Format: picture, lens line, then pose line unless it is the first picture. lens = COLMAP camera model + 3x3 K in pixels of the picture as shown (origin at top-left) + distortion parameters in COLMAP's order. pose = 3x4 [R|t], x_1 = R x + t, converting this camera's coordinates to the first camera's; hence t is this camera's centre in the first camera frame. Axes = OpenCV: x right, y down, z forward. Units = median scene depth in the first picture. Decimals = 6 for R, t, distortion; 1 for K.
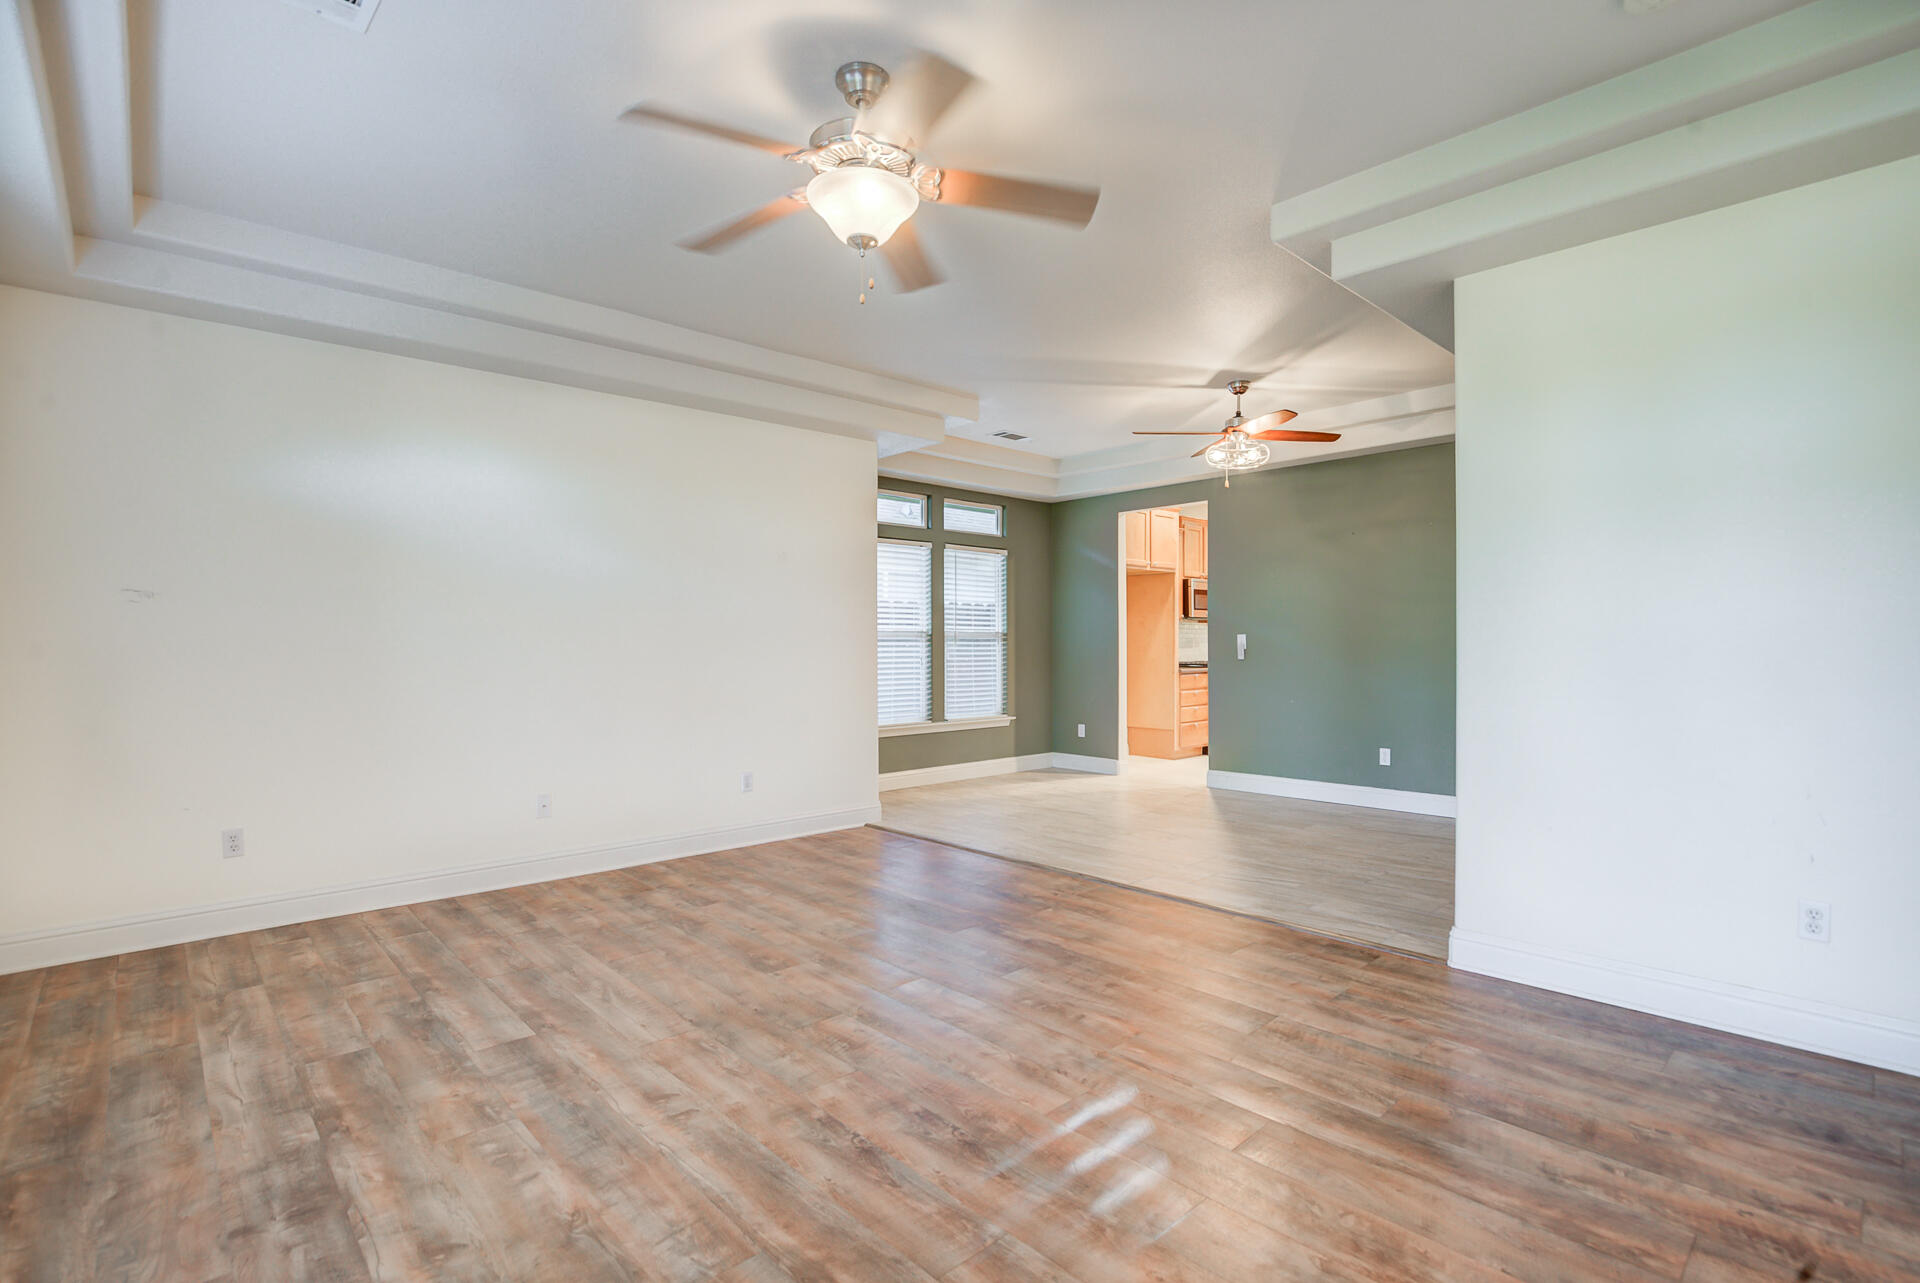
lens RADIAL K [[897.4, 0, 971.5], [0, 897.4, 643.1], [0, 0, 1]] dist [-0.021117, 0.000587]
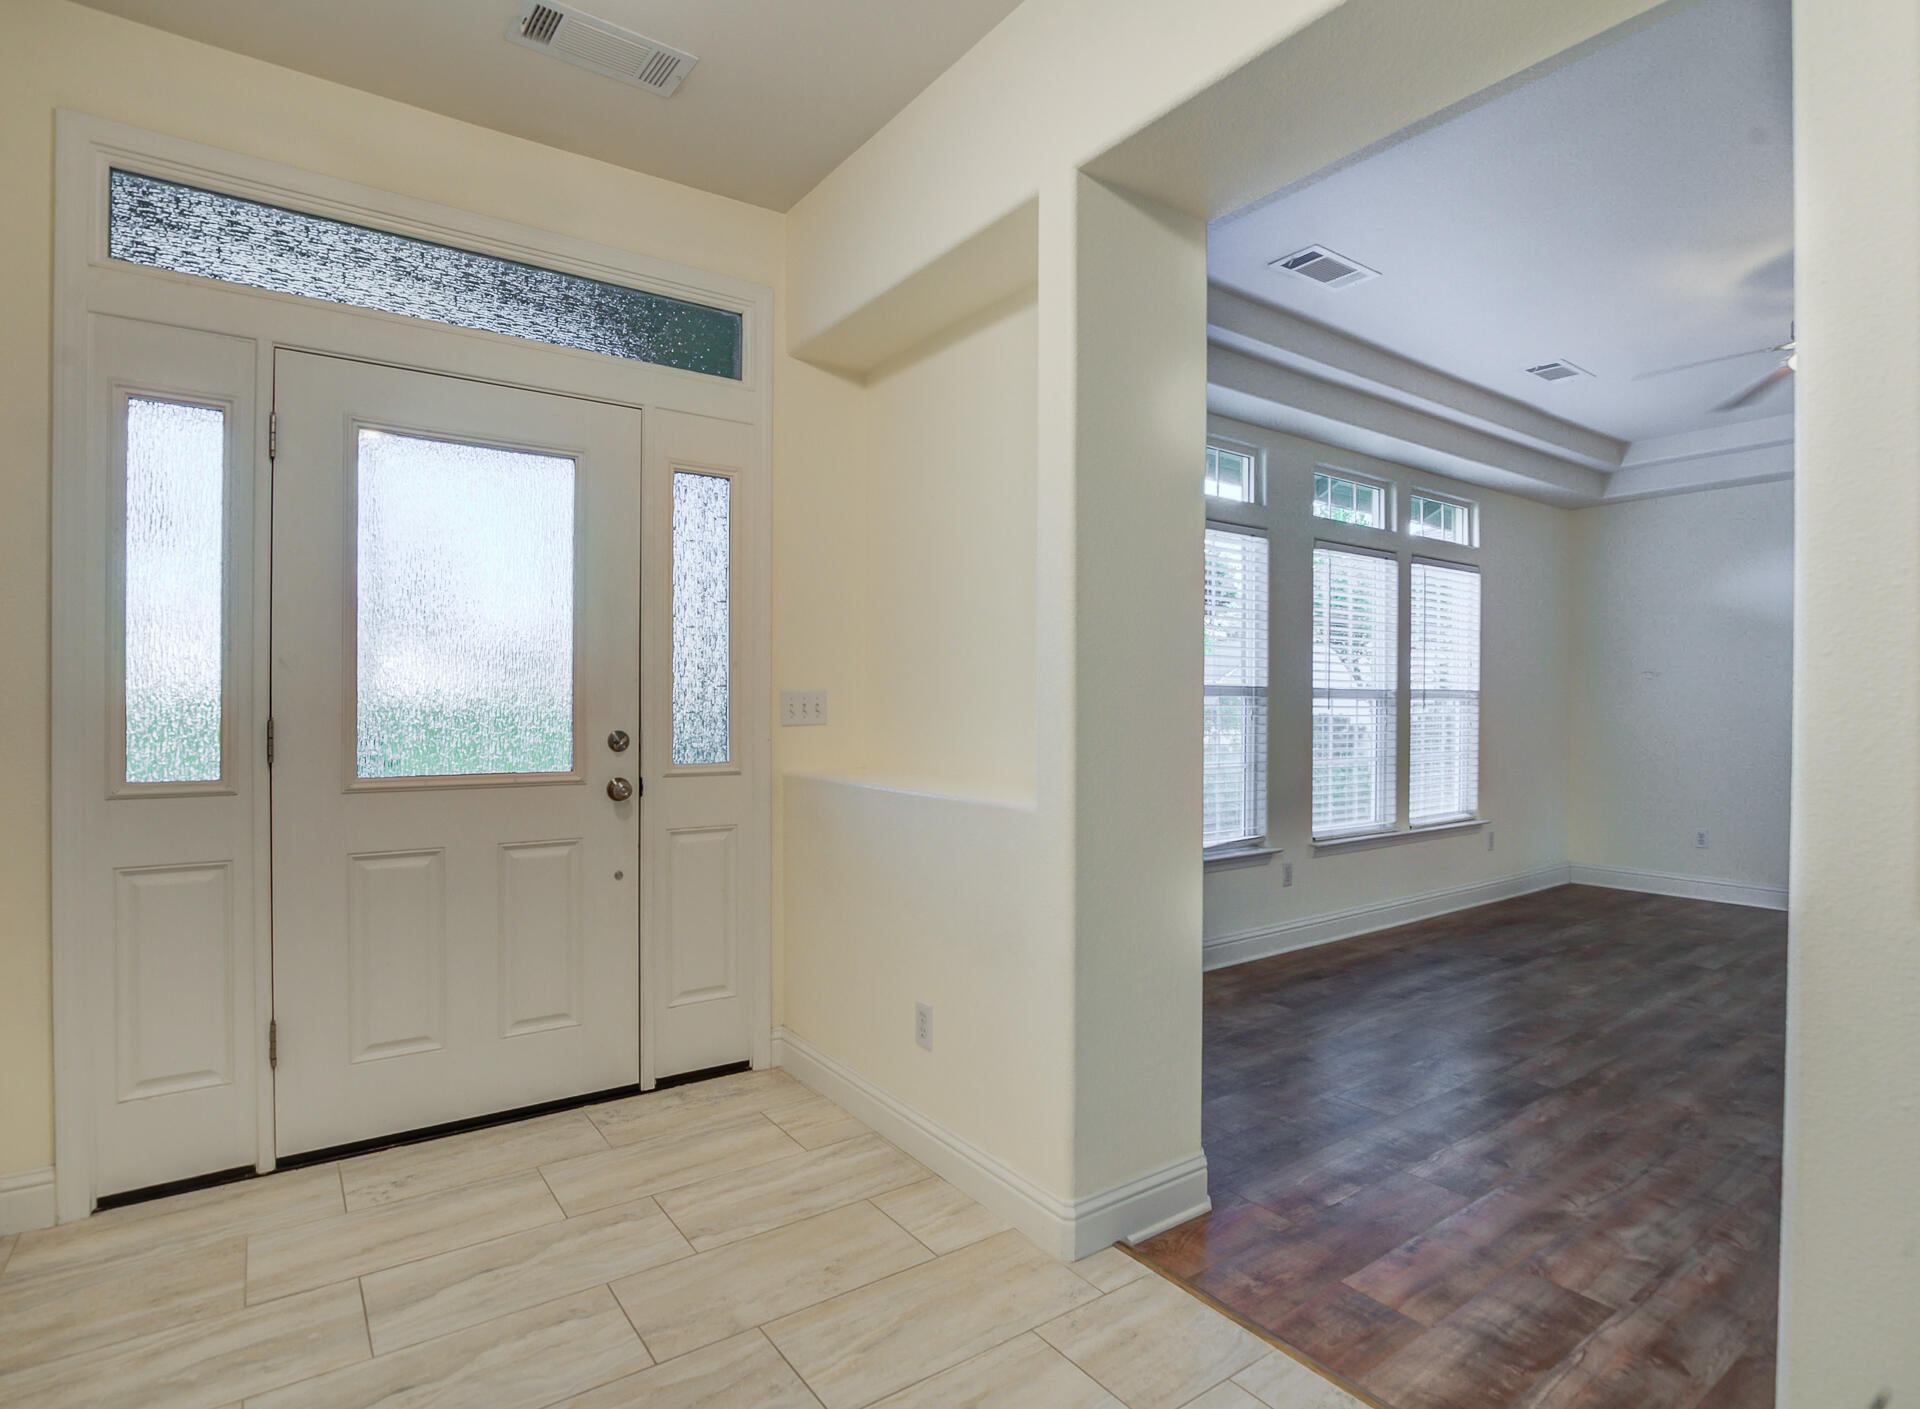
lens RADIAL K [[992.8, 0, 963.2], [0, 992.8, 721.7], [0, 0, 1]] dist [-0.030647, 0.000298]
pose [[-0.126251, 0.021937, -0.991756, 1.252258], [-0.003235, 0.999741, 0.022526, -0.008256], [0.991993, 0.006052, -0.126148, -0.046529]]
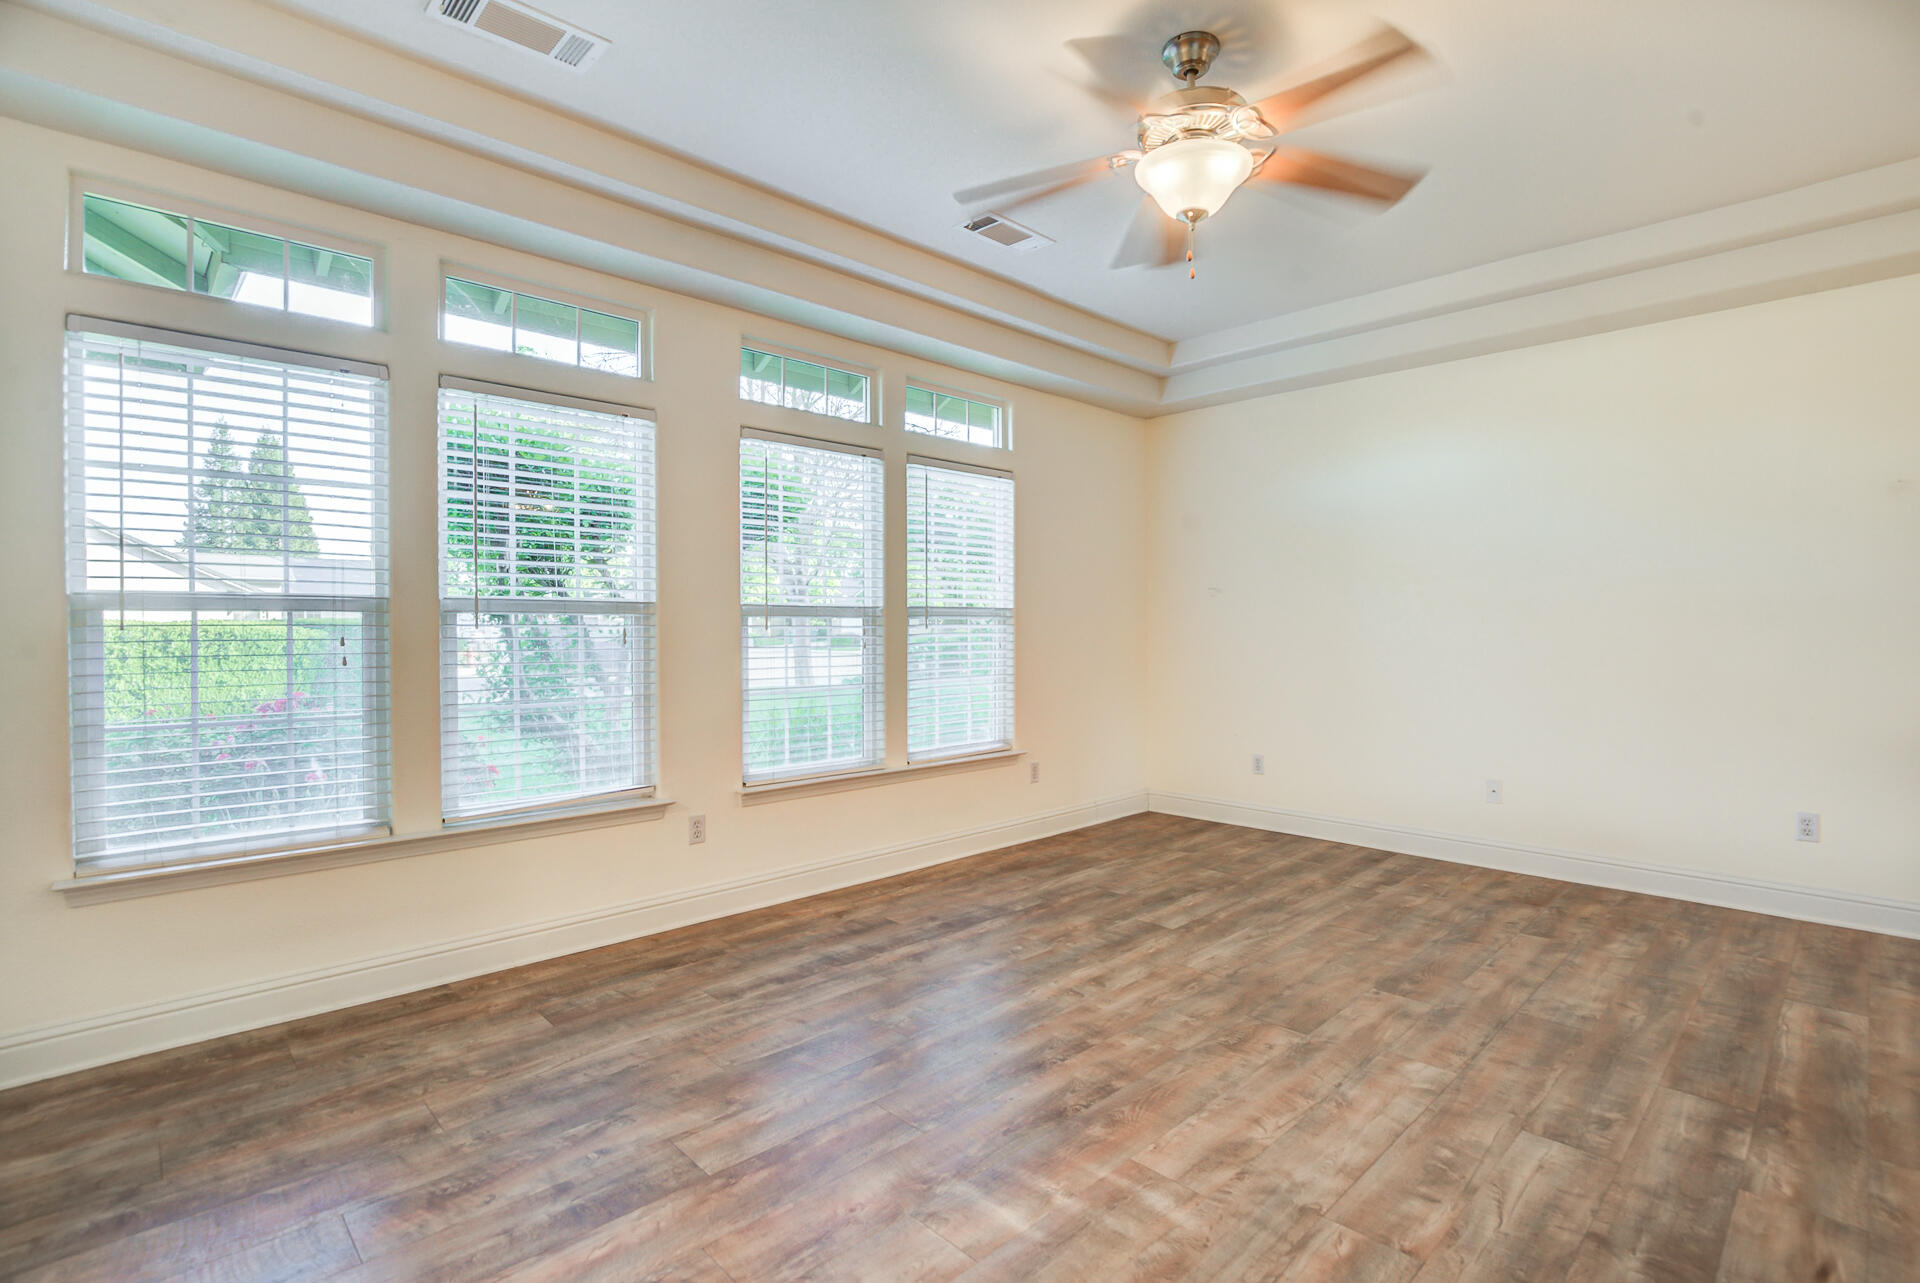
lens RADIAL K [[897.4, 0, 971.5], [0, 897.4, 643.1], [0, 0, 1]] dist [-0.021117, 0.000587]
pose [[0.018275, 0.020538, -0.999622, 0.768562], [0.002102, 0.999786, 0.020580, 0.000908], [0.999831, -0.002478, 0.018228, 0.673406]]
